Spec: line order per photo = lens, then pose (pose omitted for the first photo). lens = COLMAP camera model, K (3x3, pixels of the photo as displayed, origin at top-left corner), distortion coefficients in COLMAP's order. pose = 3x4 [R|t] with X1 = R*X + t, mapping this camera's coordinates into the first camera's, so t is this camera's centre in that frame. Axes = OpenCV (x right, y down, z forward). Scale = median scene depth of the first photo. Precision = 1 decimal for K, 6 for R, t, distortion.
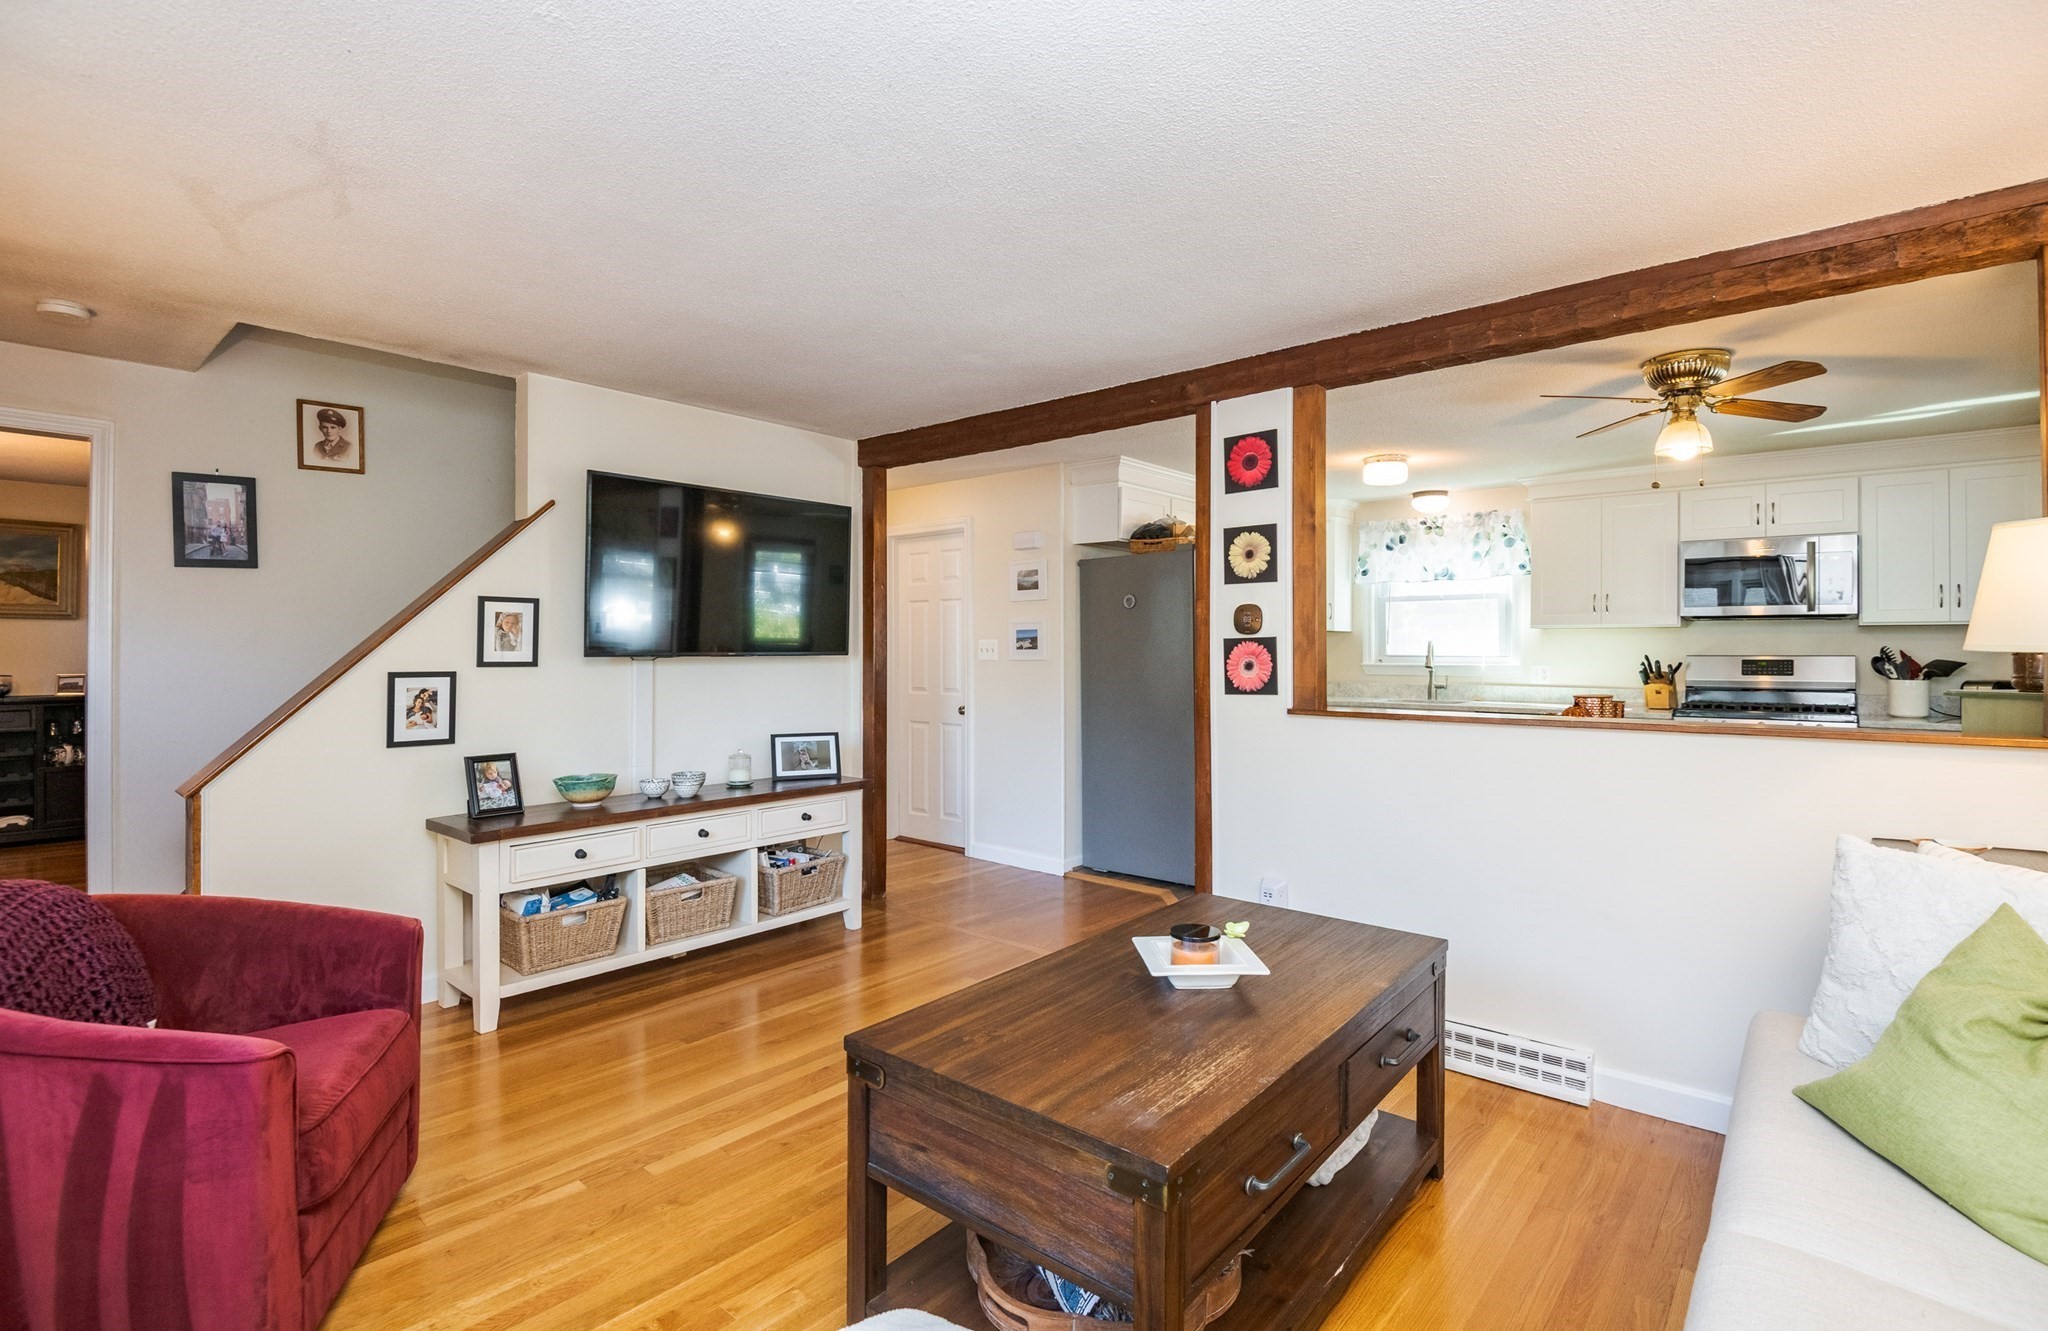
lens RADIAL K [[969.9, 0, 1024.0], [0, 969.9, 665.5], [0, 0, 1]] dist [-0.000582, -0.000196]
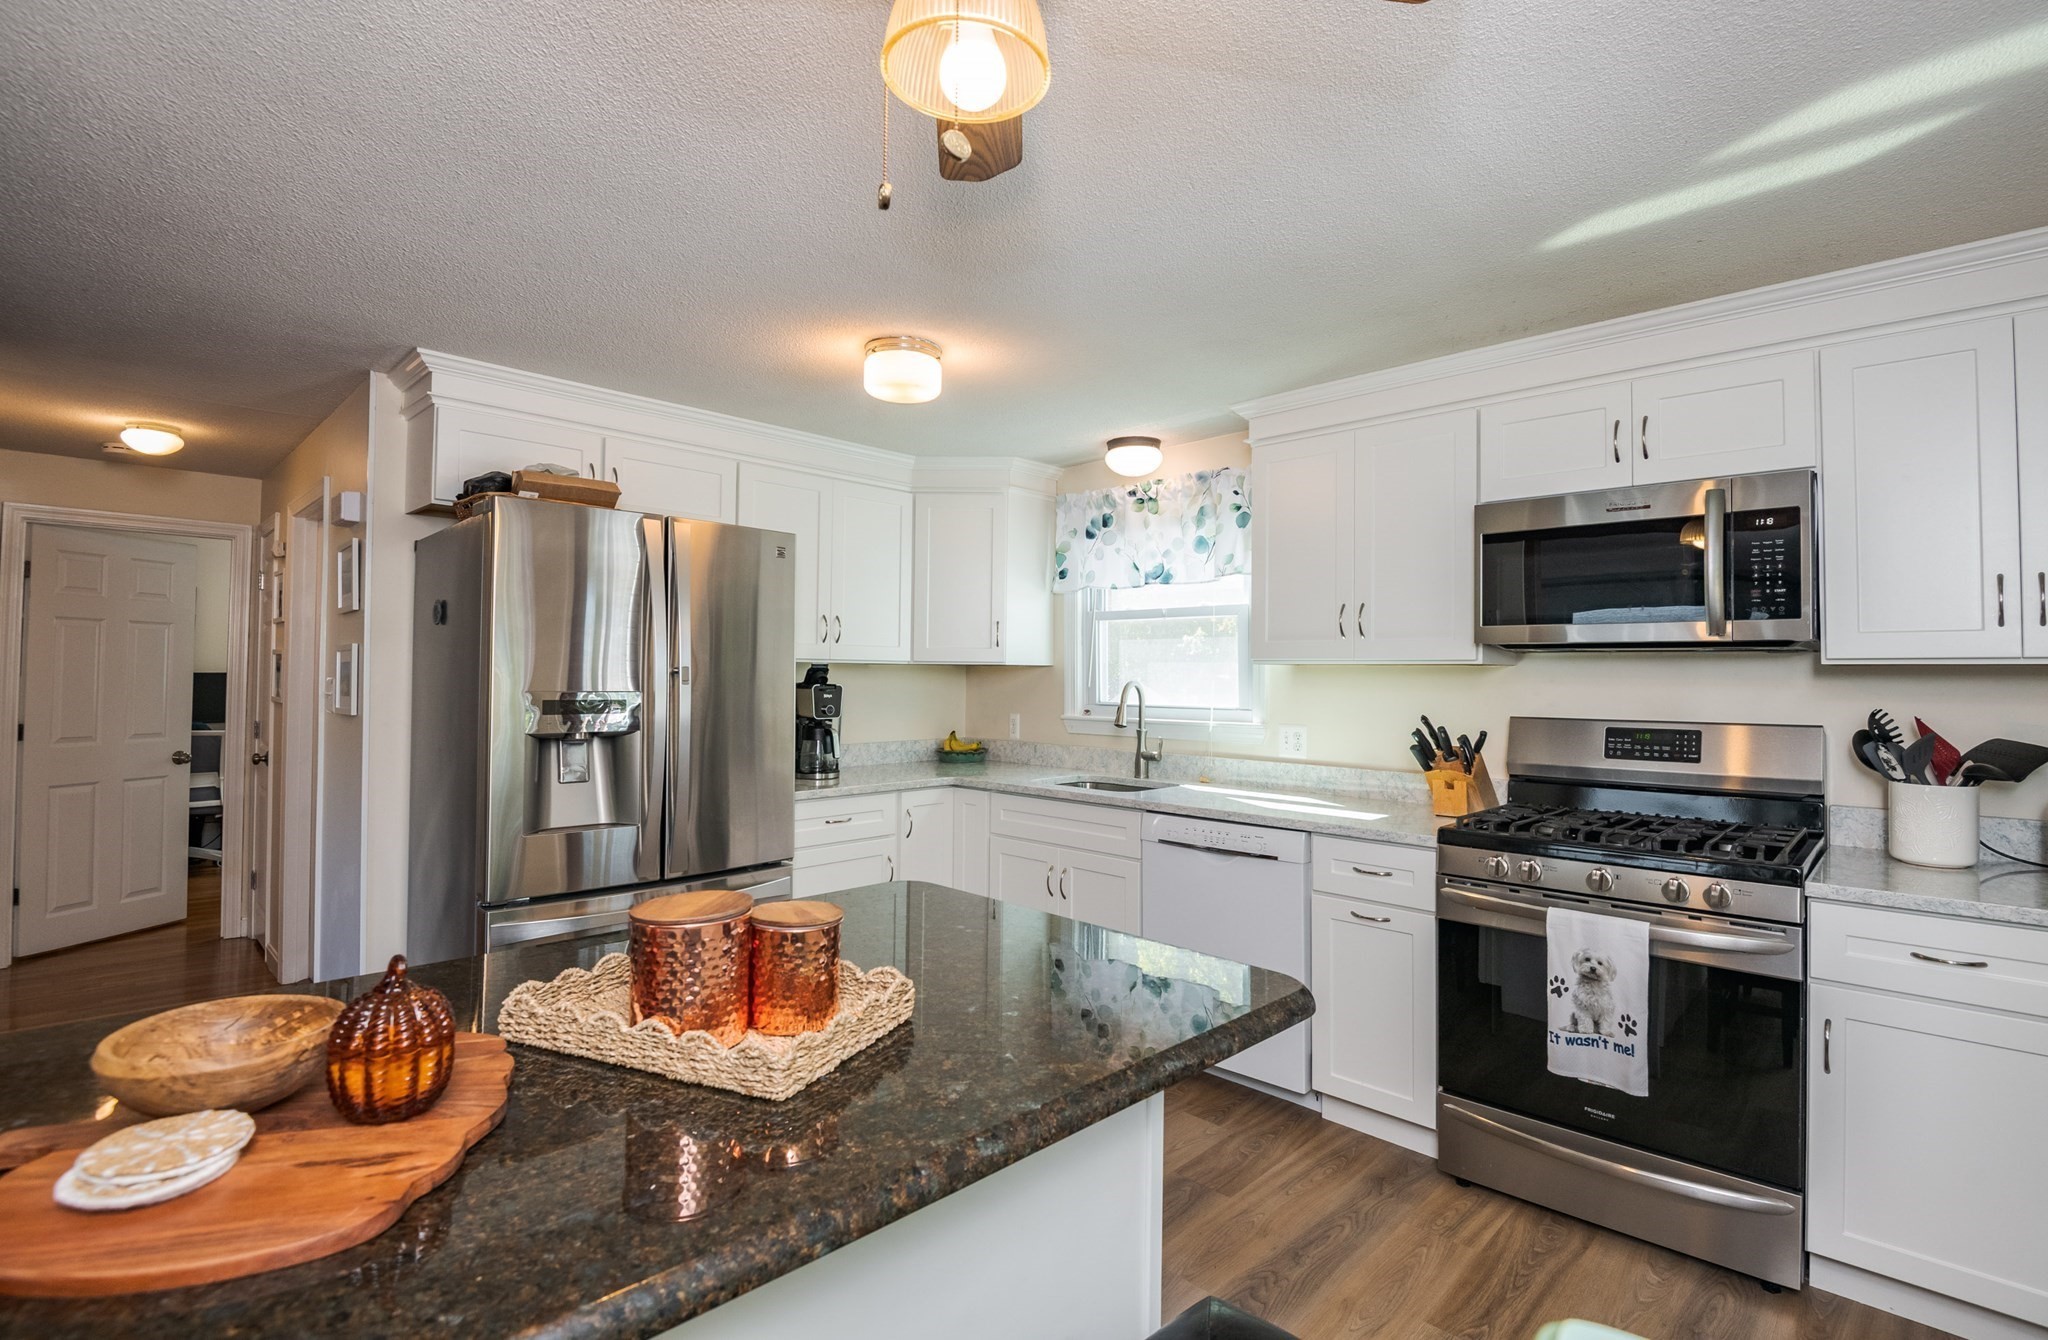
lens RADIAL K [[945.7, 0, 1024.0], [0, 945.7, 670.0], [0, 0, 1]] dist [0.001774, -0.000038]
pose [[0.996270, 0.009113, -0.085809, 0.524426], [-0.011111, 0.999677, -0.022844, -0.024464], [0.085573, 0.023712, 0.996050, 0.516622]]
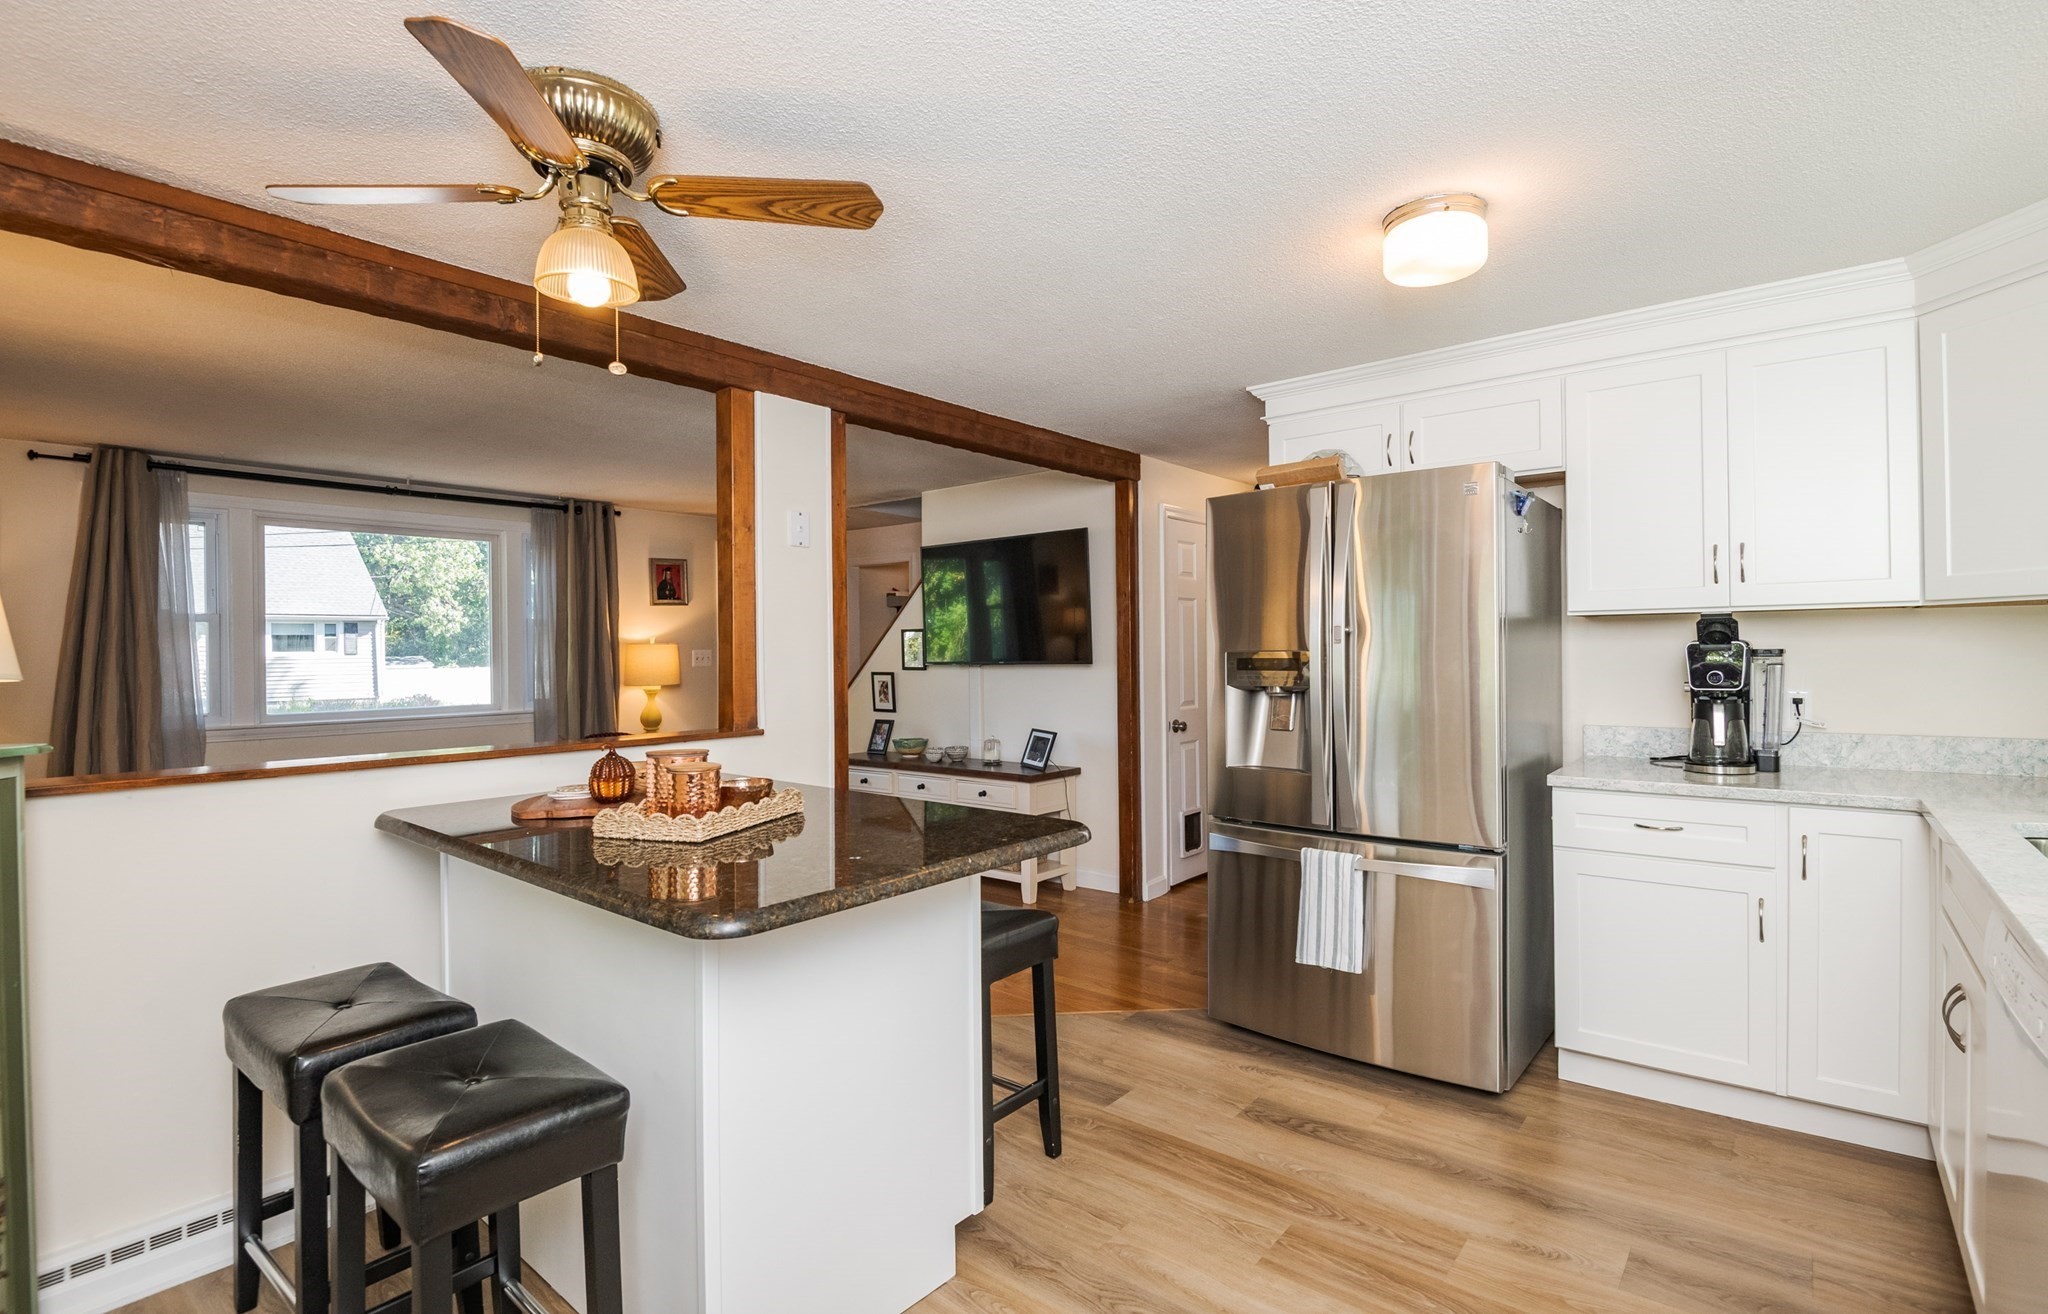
lens RADIAL K [[972.4, 0, 1024.0], [0, 972.4, 657.0], [0, 0, 1]] dist [-0.000320, 0.000017]
pose [[0.014314, 0.000690, -0.999897, 0.867436], [-0.005717, 0.999983, 0.000608, -0.017494], [0.999881, 0.005707, 0.014317, 0.870515]]
